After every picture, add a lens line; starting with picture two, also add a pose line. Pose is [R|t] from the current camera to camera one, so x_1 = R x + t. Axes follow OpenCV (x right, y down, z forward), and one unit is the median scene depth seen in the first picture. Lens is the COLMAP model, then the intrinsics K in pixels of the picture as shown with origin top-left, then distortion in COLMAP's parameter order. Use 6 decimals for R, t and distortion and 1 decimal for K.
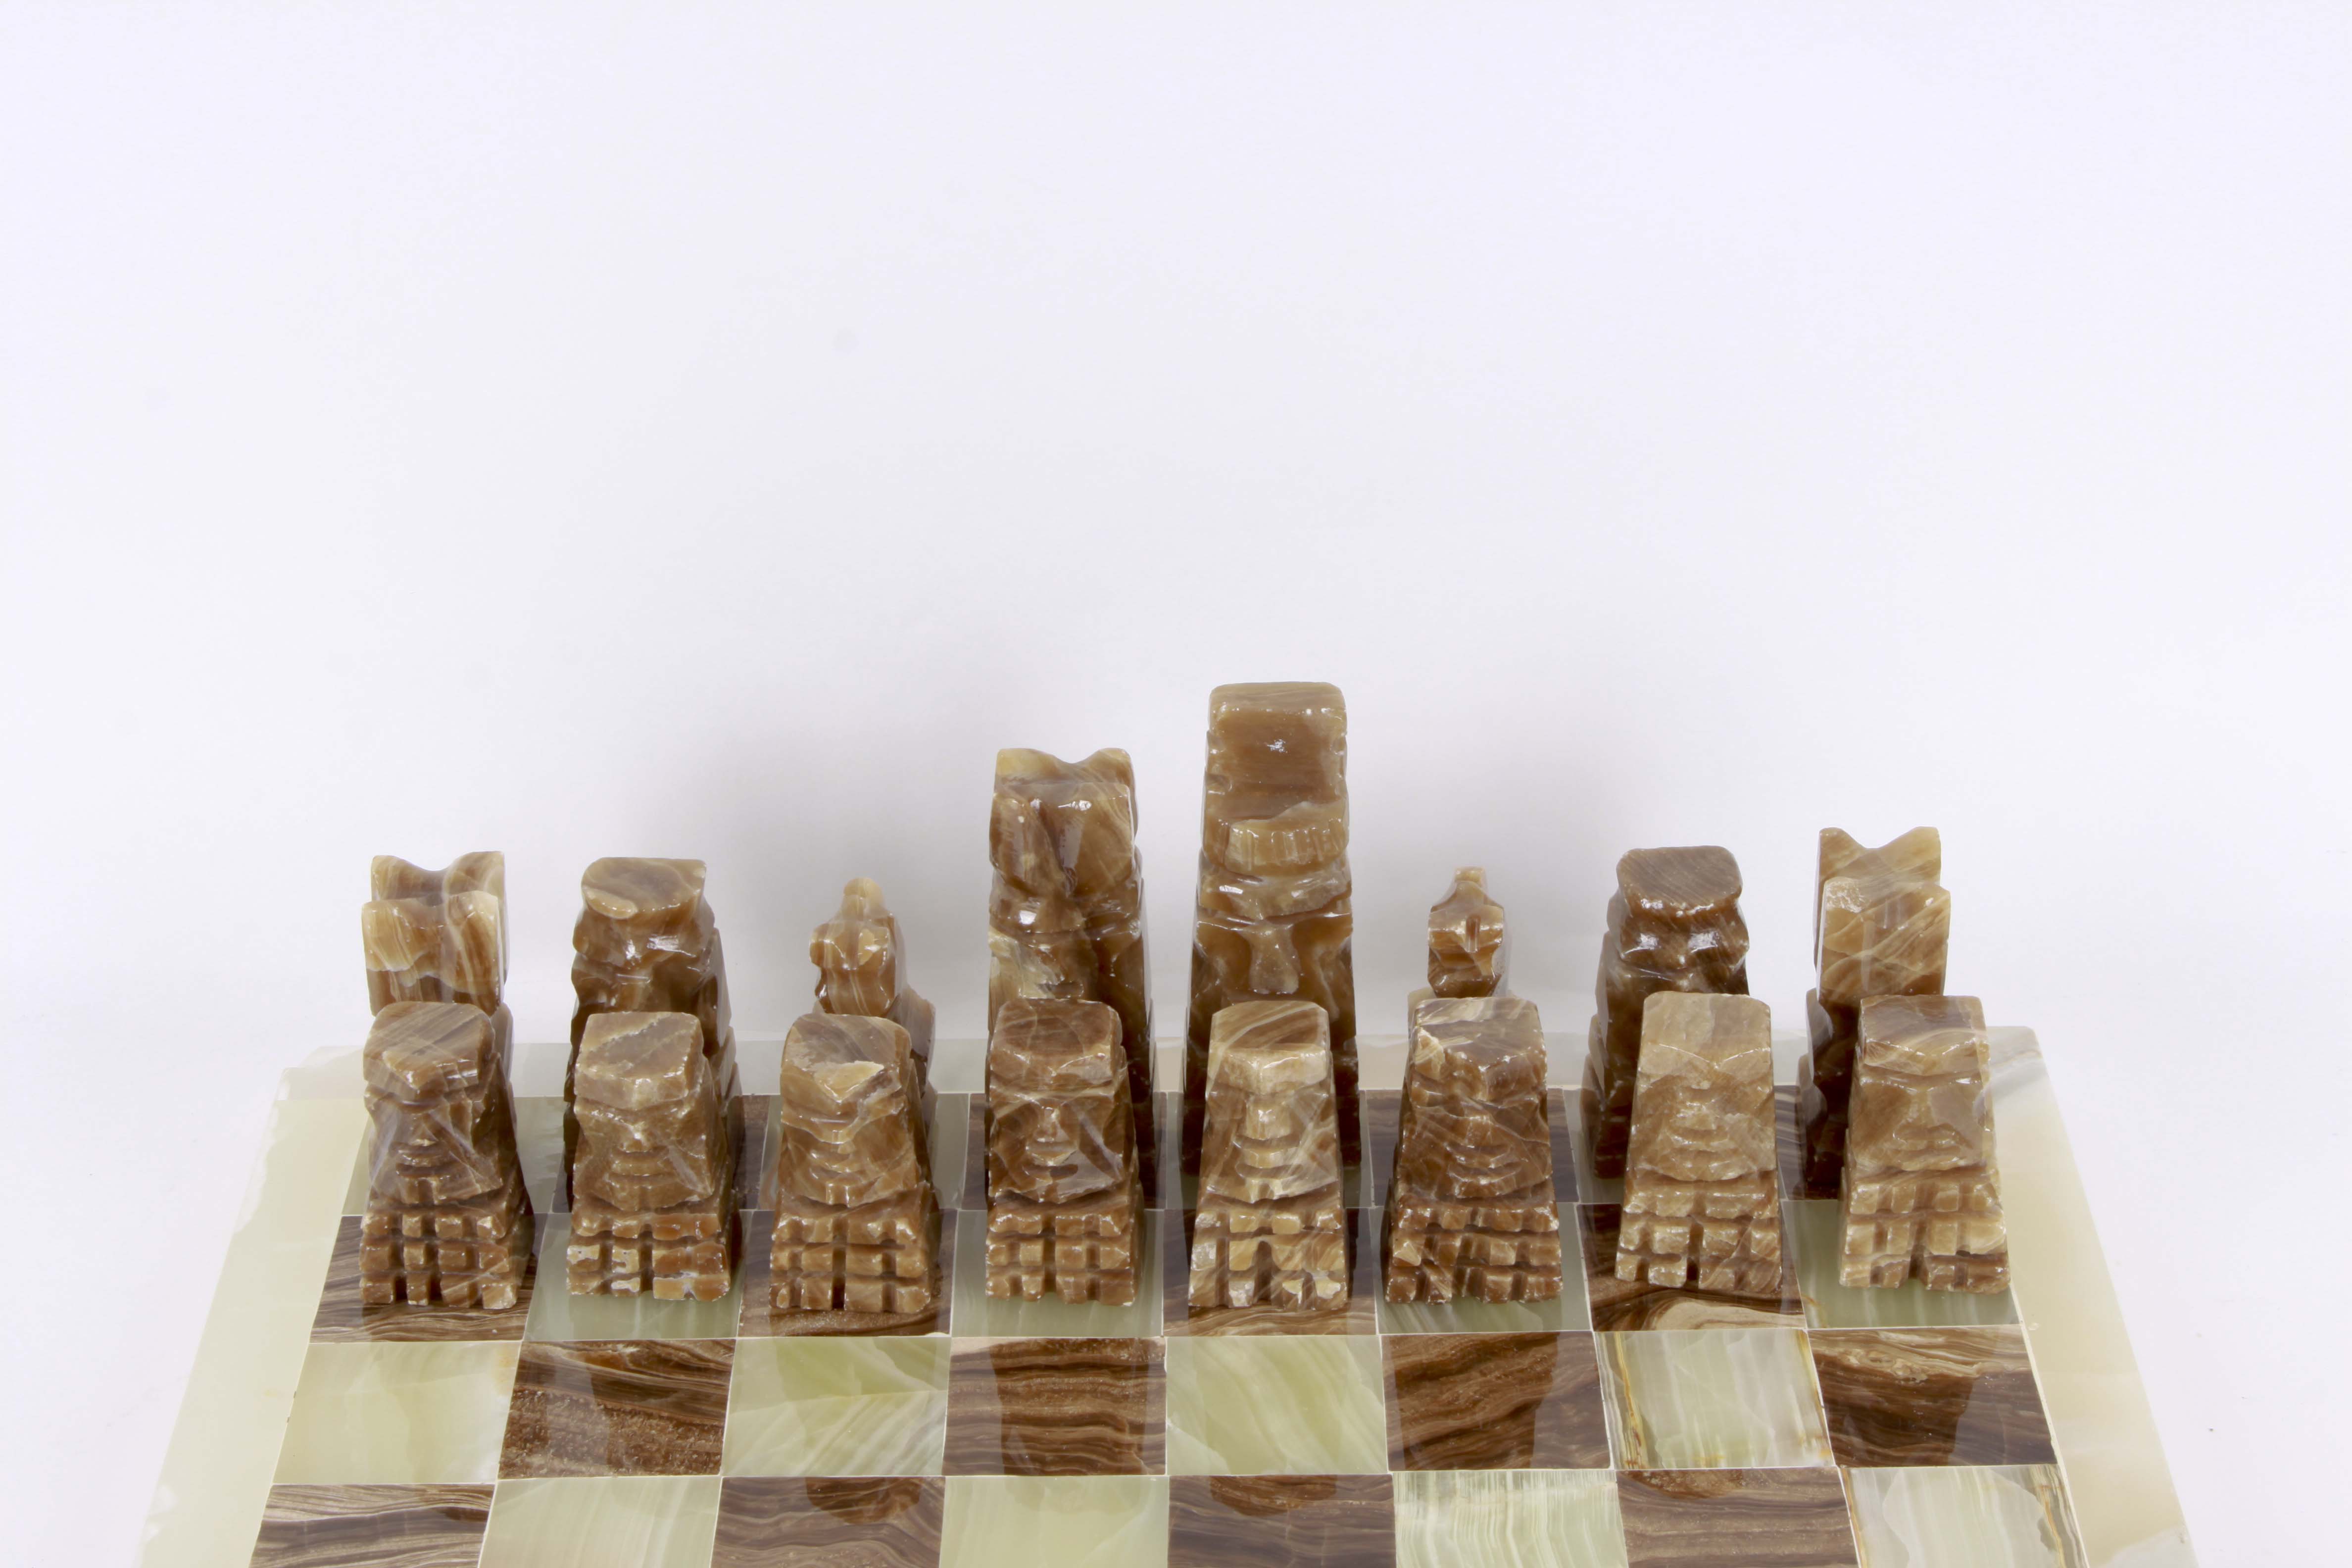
lens RADIAL K [[4447.2, 0, 1176.0], [0, 4447.2, 784.0], [0, 0, 1]] dist [0.026953, 0.090613]
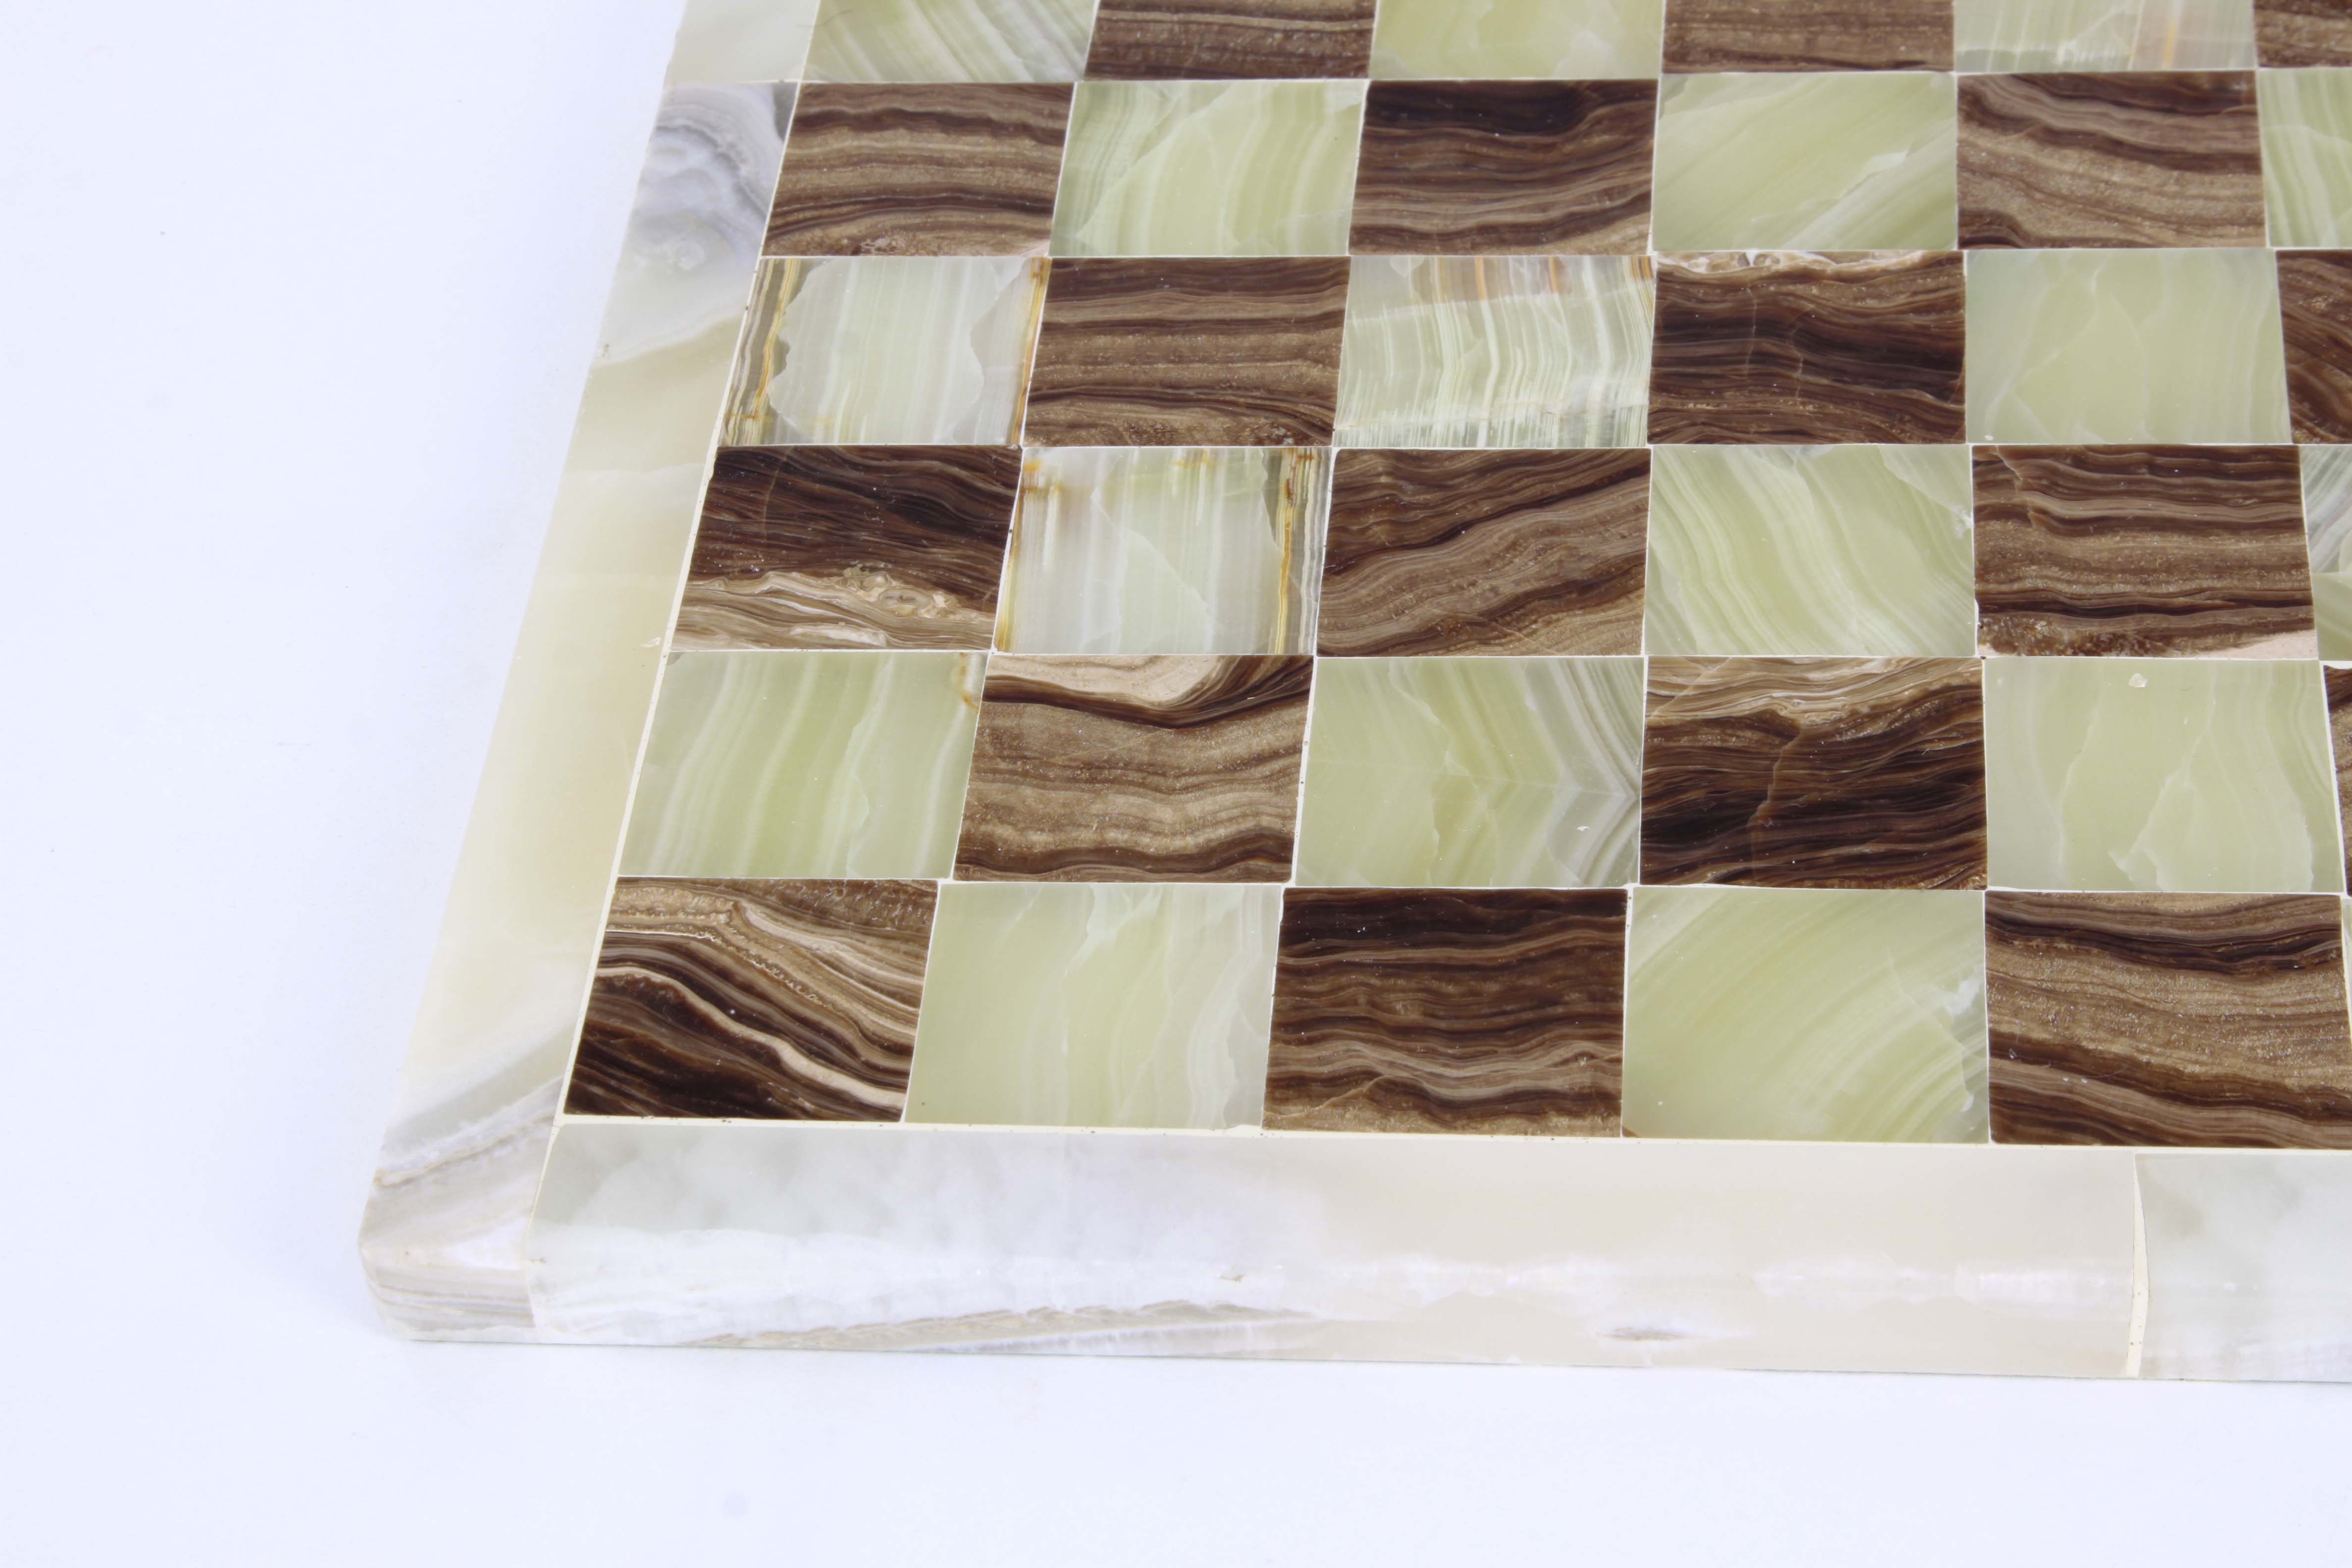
lens RADIAL K [[5394.0, 0, 1176.0], [0, 5394.0, 784.0], [0, 0, 1]] dist [0.085330, 0.203023]
pose [[-0.993317, -0.008105, 0.115137, 0.022806], [0.108028, 0.286009, 0.952118, -0.631276], [-0.040647, 0.958193, -0.283222, 1.251400]]
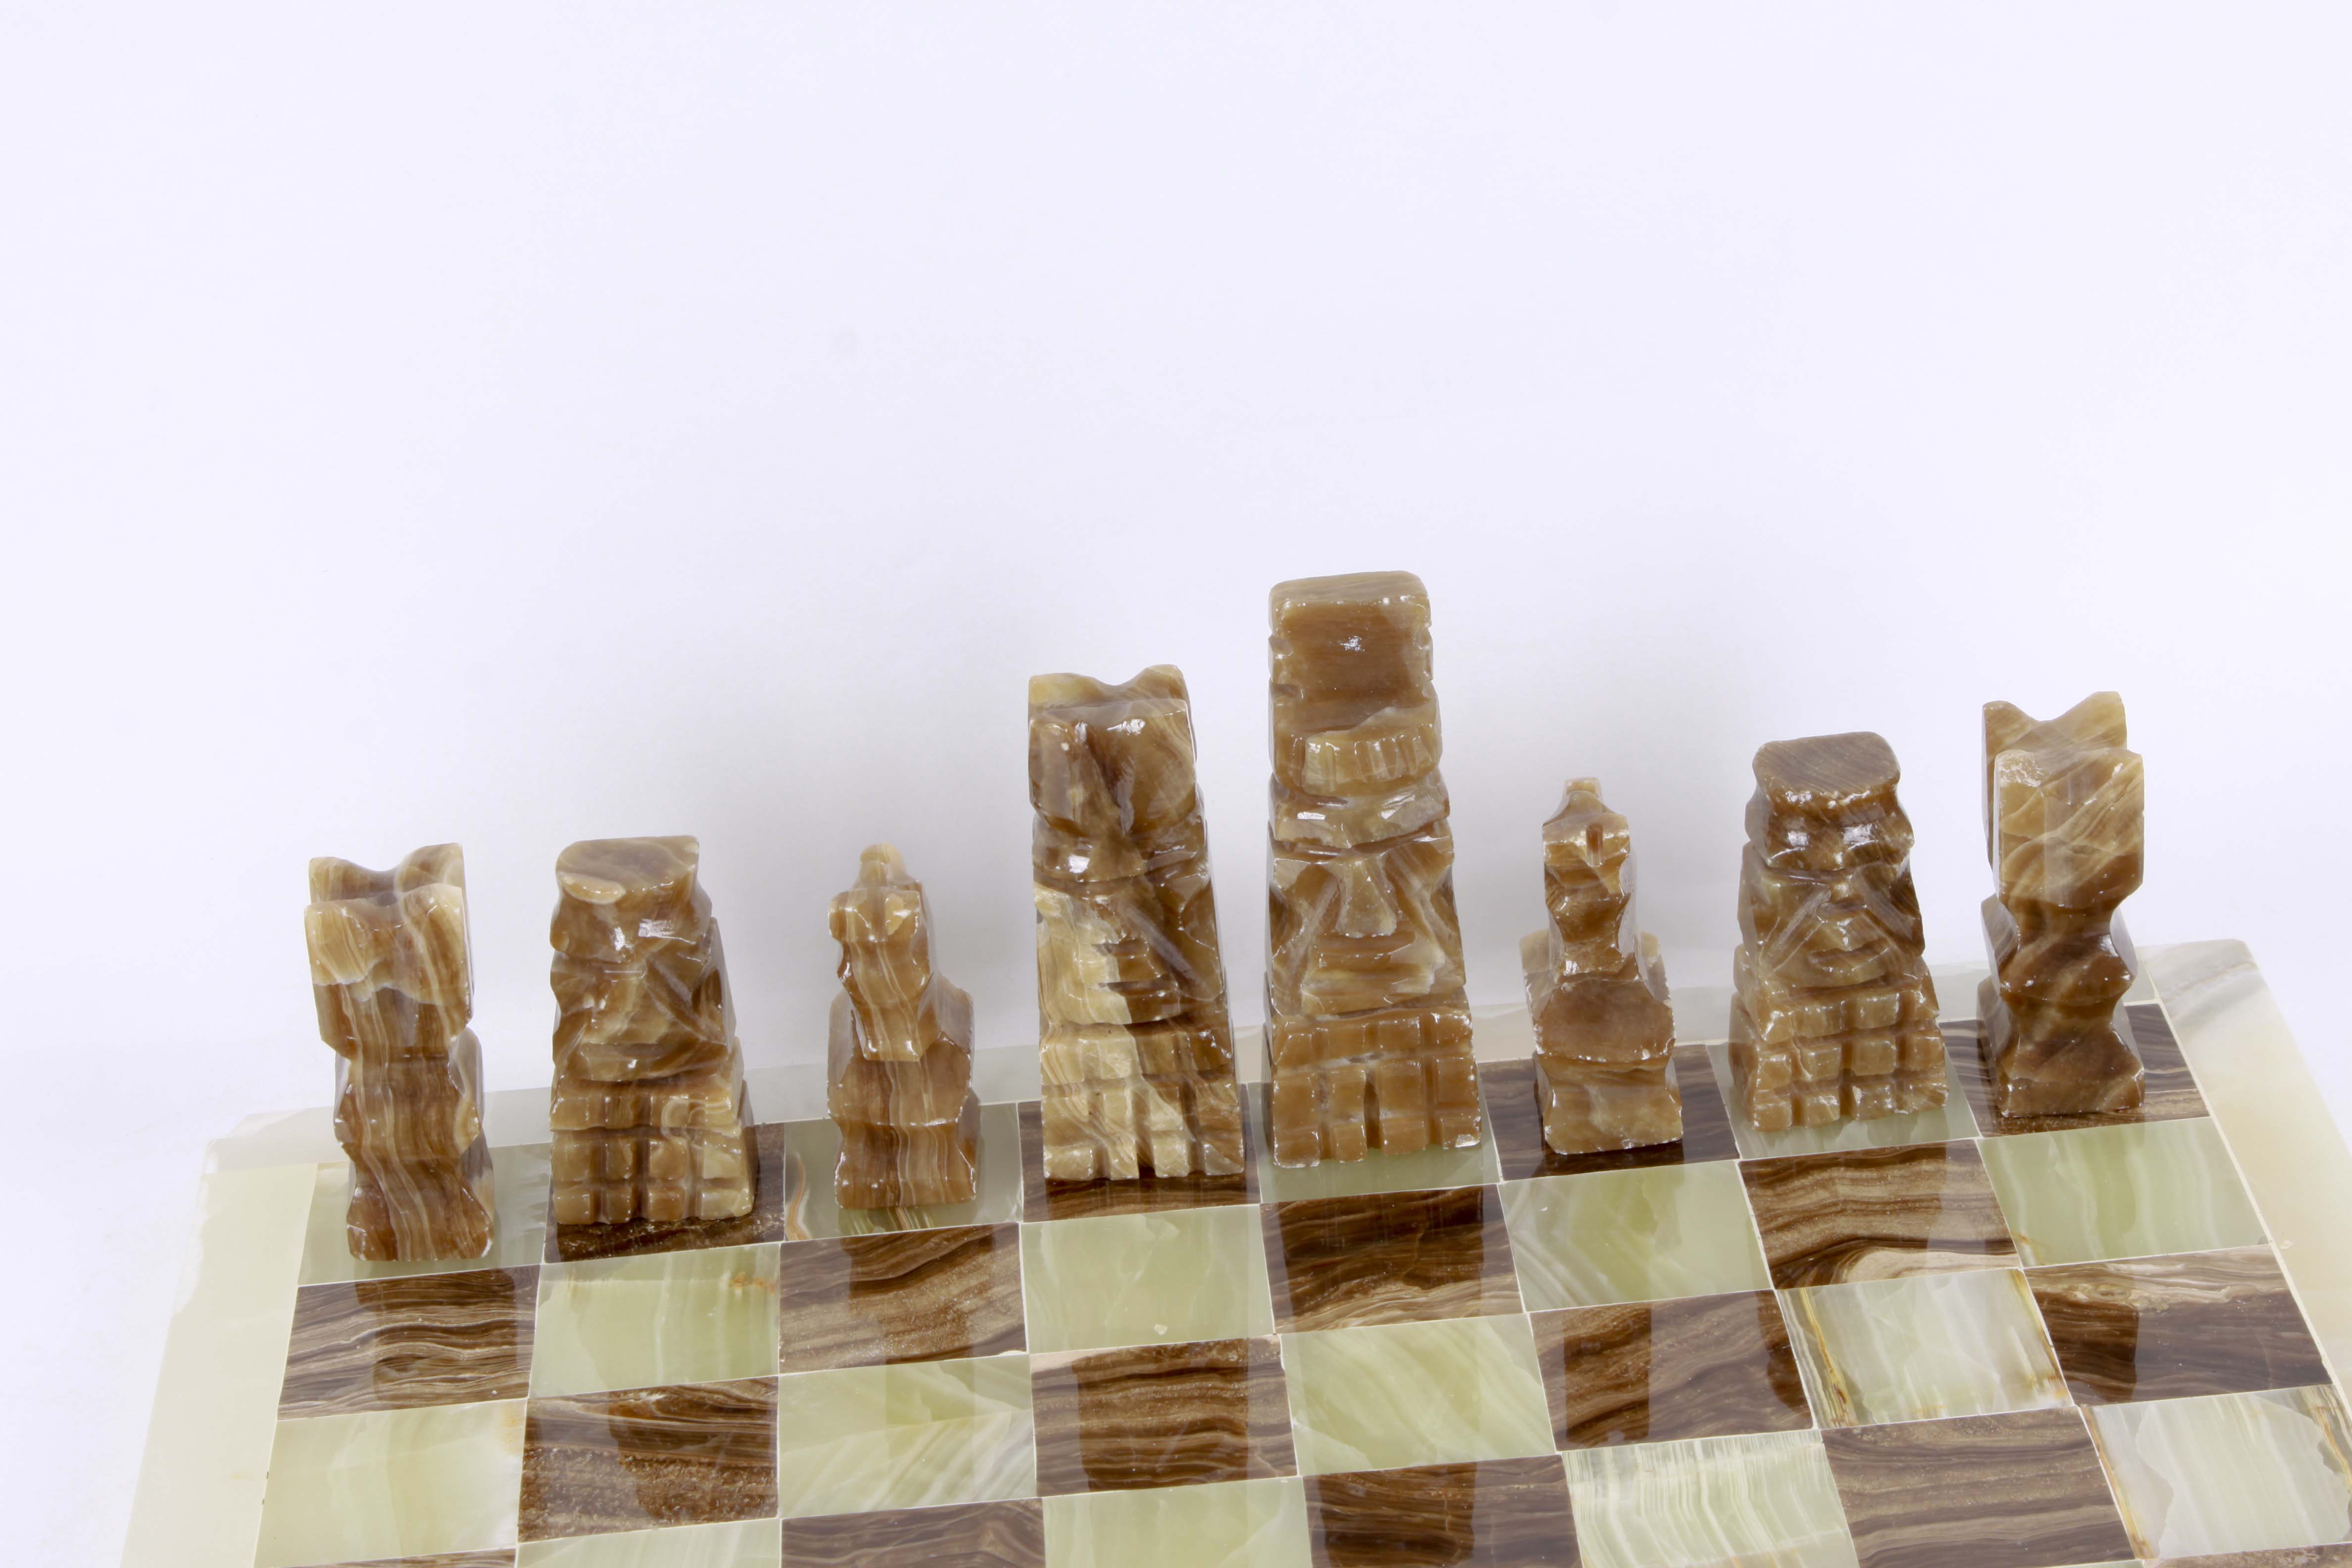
lens RADIAL K [[5394.0, 0, 1176.0], [0, 5394.0, 784.0], [0, 0, 1]] dist [0.085330, 0.203023]
pose [[0.996887, -0.075397, 0.023050, -0.038242], [0.076759, 0.994904, -0.065384, 0.085813], [-0.018002, 0.066949, 0.997594, -0.044245]]
